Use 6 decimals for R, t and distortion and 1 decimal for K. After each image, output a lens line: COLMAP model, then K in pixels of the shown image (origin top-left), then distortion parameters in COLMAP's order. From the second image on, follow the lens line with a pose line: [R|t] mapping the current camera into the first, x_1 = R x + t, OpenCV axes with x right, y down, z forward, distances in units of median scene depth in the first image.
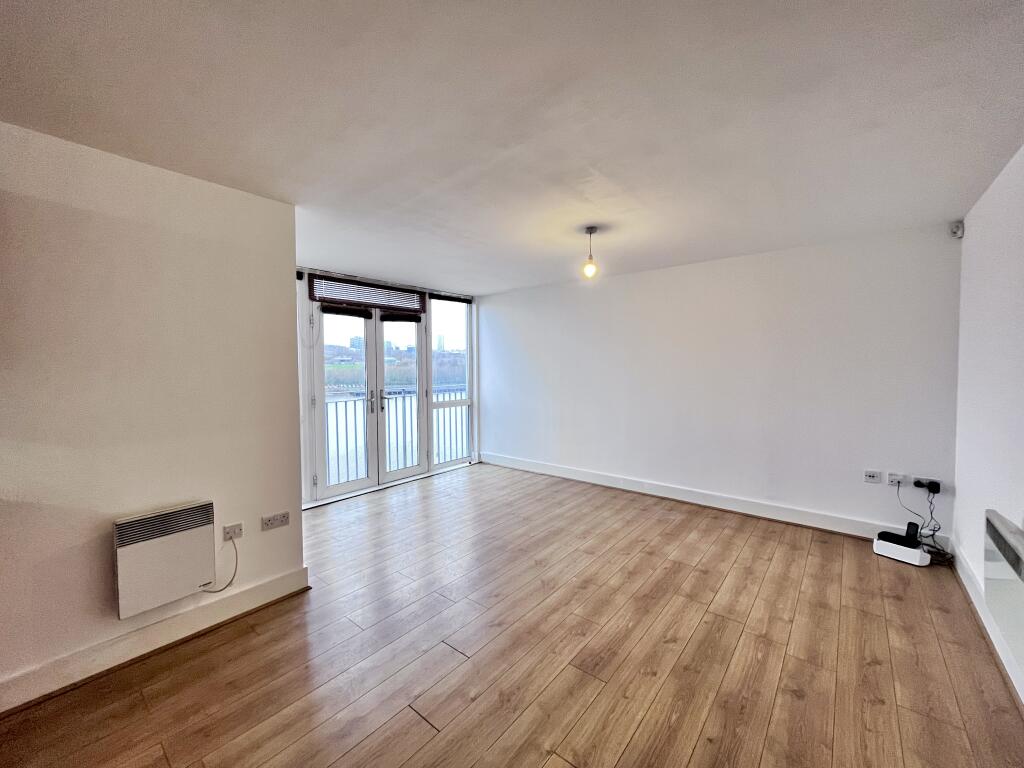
lens RADIAL K [[410.8, 0, 513.4], [0, 410.8, 378.4], [0, 0, 1]] dist [-0.002503, -0.000634]
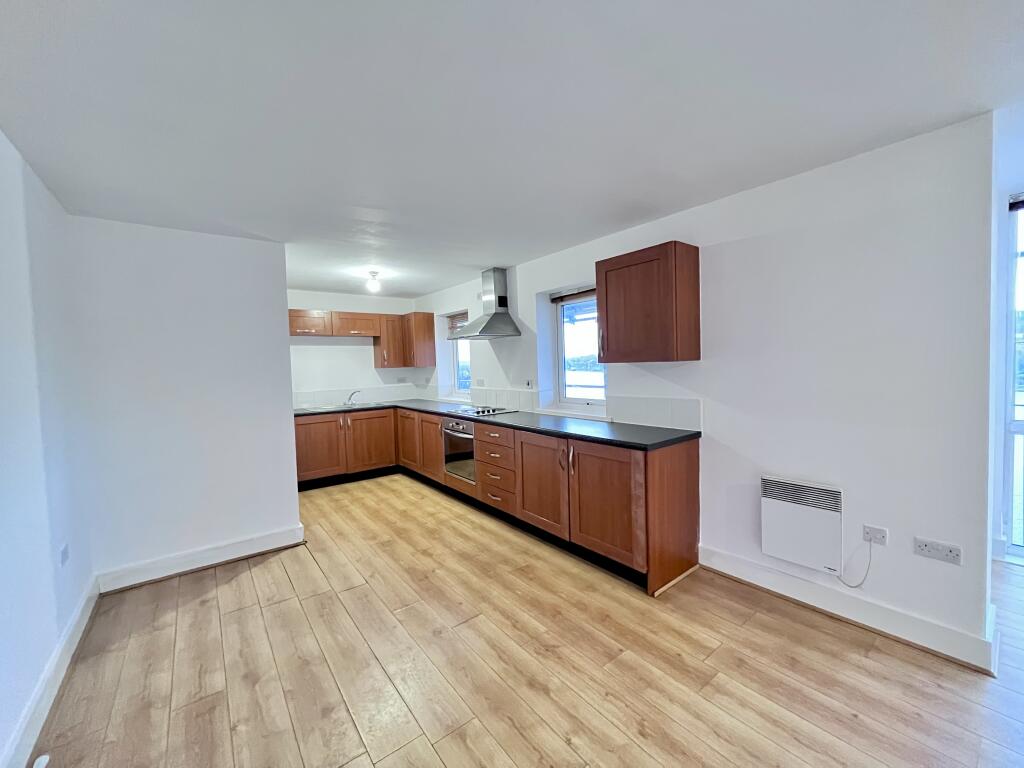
lens RADIAL K [[410.8, 0, 513.7], [0, 410.8, 382.9], [0, 0, 1]] dist [-0.002503, -0.000634]
pose [[-0.221798, 0.057555, -0.973393, 0.190464], [0.003028, 0.998292, 0.058337, -0.008143], [0.975088, 0.009992, -0.221593, 0.230805]]
